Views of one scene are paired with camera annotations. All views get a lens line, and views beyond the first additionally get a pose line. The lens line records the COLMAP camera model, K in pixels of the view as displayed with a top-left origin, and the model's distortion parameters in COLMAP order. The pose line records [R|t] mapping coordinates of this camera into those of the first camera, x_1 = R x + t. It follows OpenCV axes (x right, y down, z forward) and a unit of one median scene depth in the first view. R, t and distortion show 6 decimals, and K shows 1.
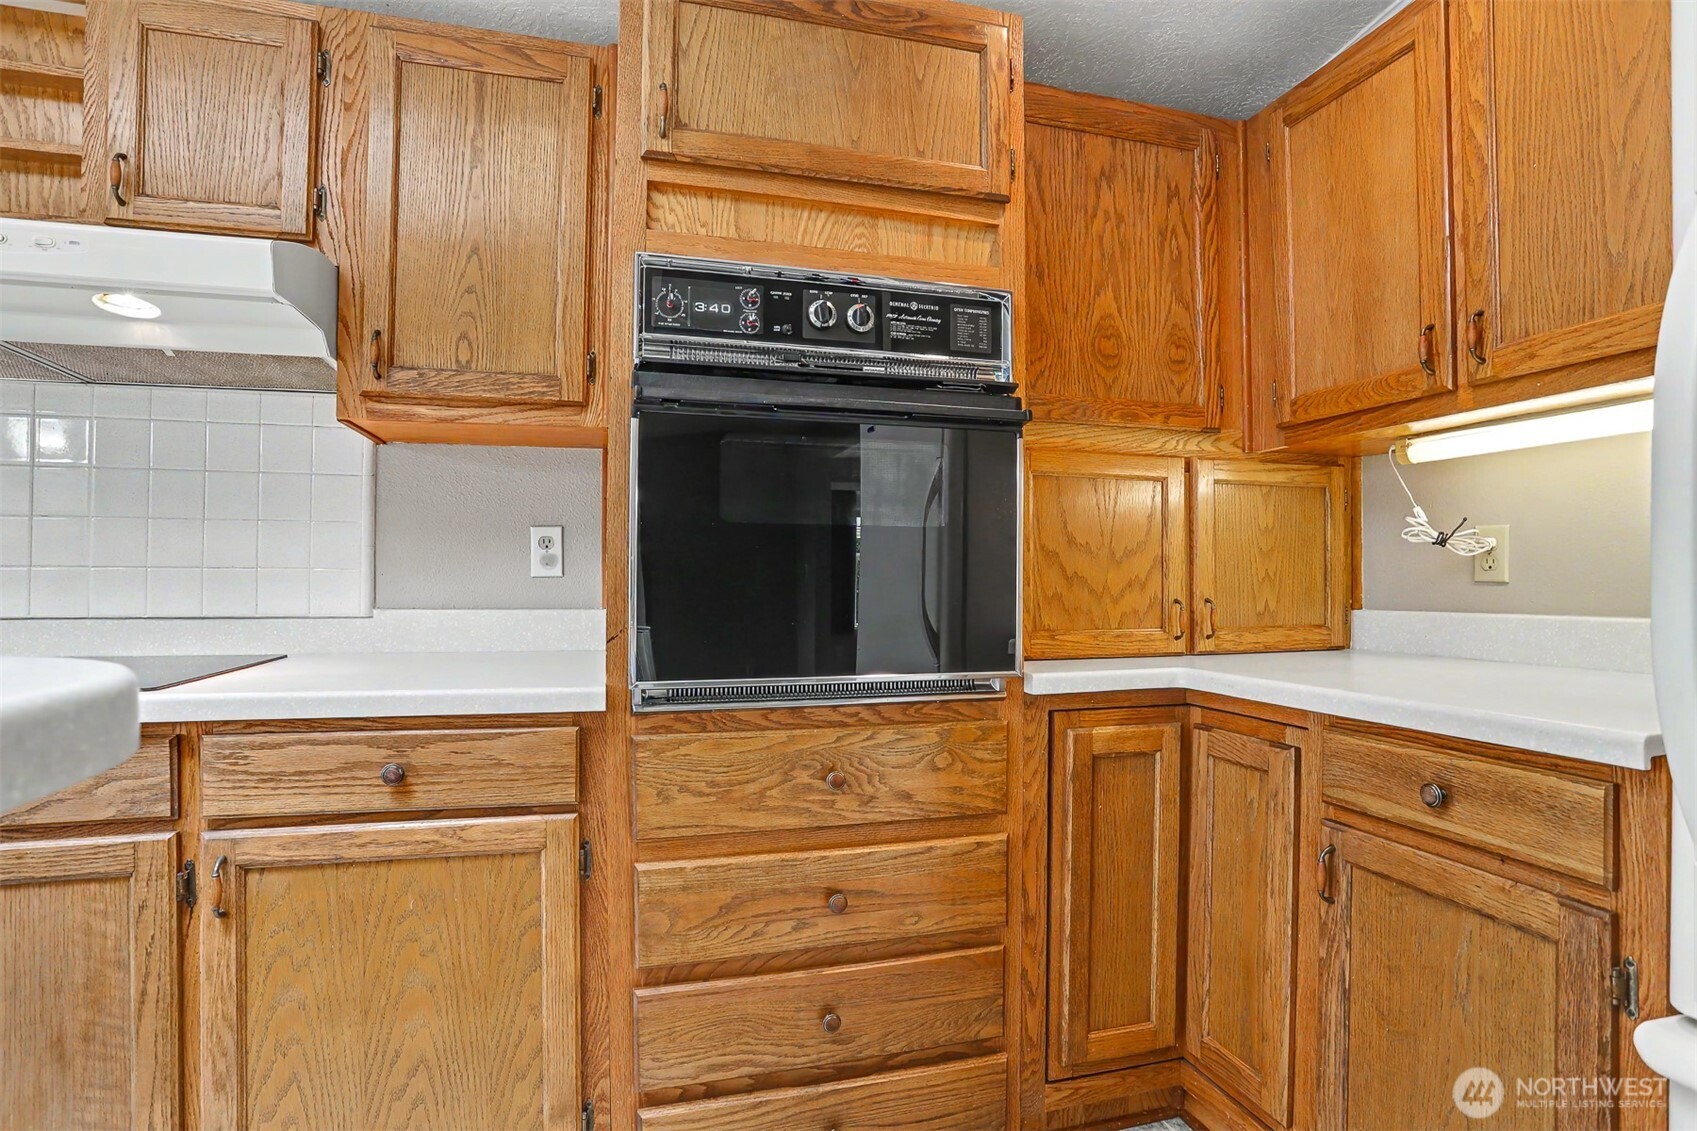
lens RADIAL K [[831.9, 0, 846.6], [0, 831.9, 577.9], [0, 0, 1]] dist [-0.051919, 0.015370]
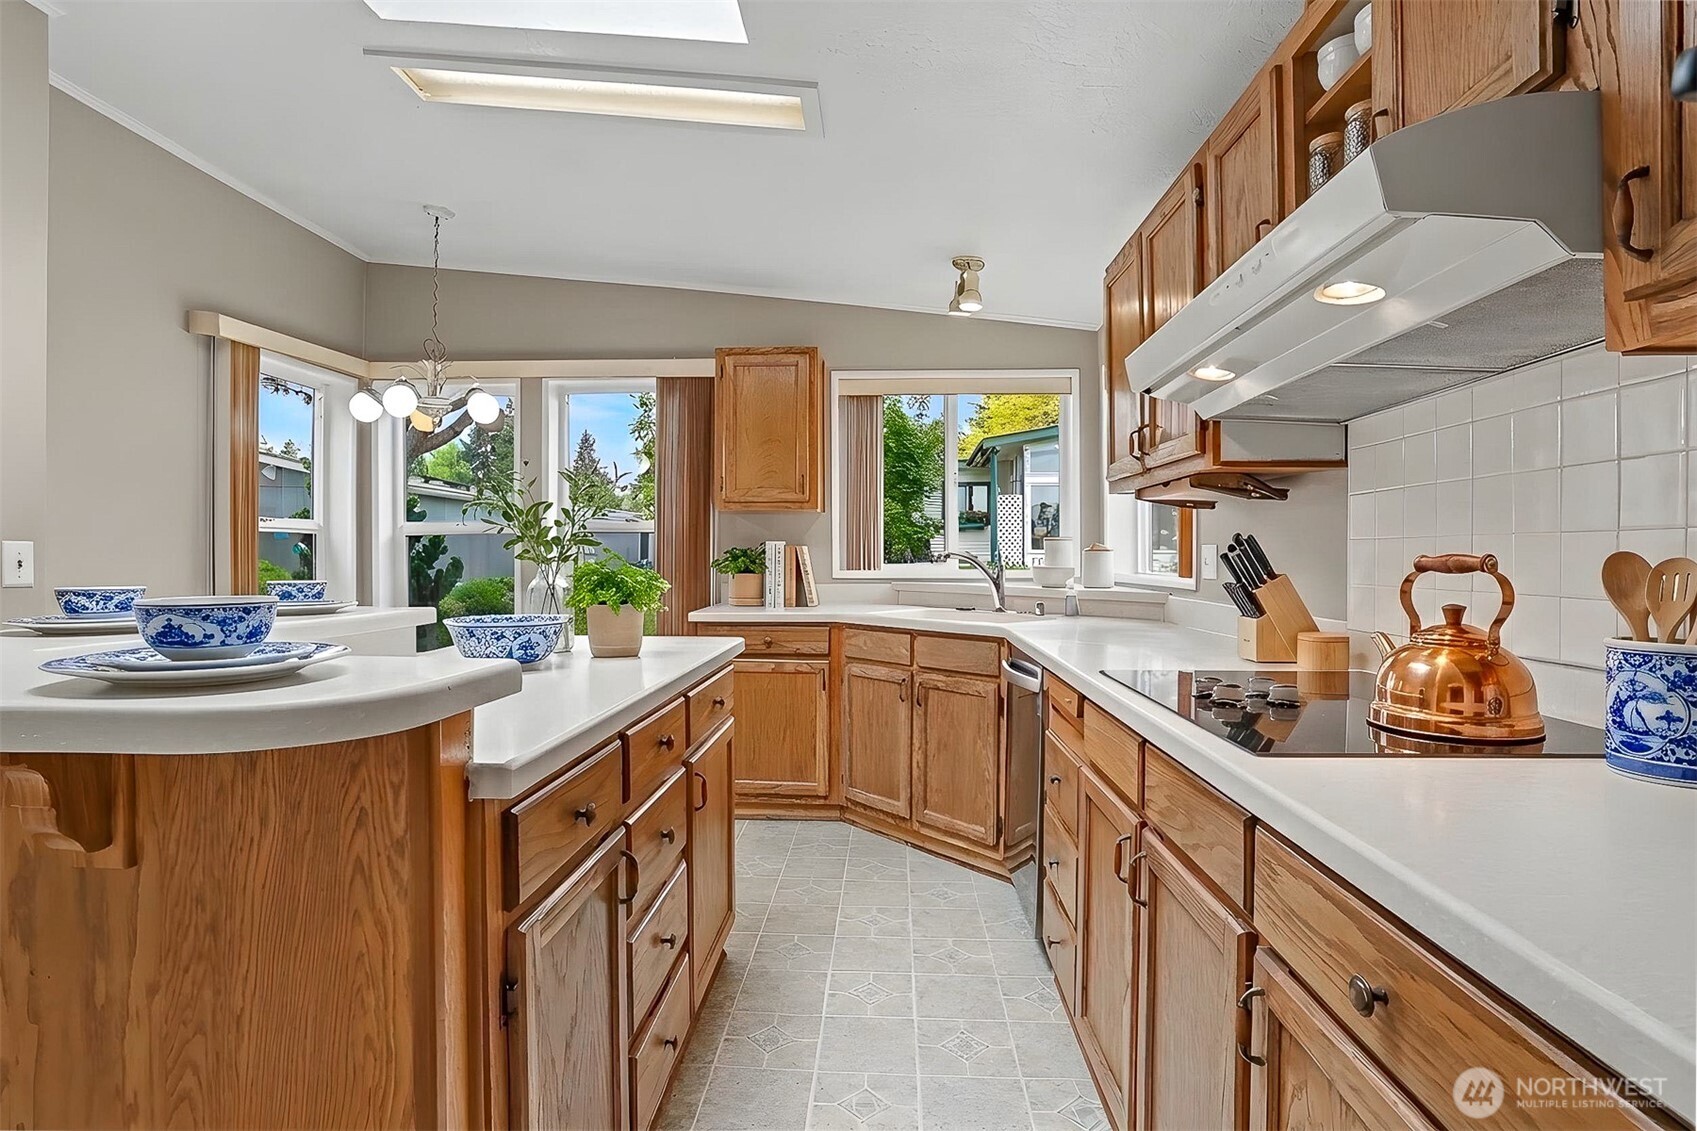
lens RADIAL K [[831.9, 0, 842.3], [0, 831.9, 556.3], [0, 0, 1]] dist [-0.051919, 0.015370]
pose [[-0.327594, -0.008718, -0.944778, 0.084396], [-0.005350, 0.999959, -0.007372, -0.051473], [0.944803, 0.002639, -0.327627, 0.738126]]
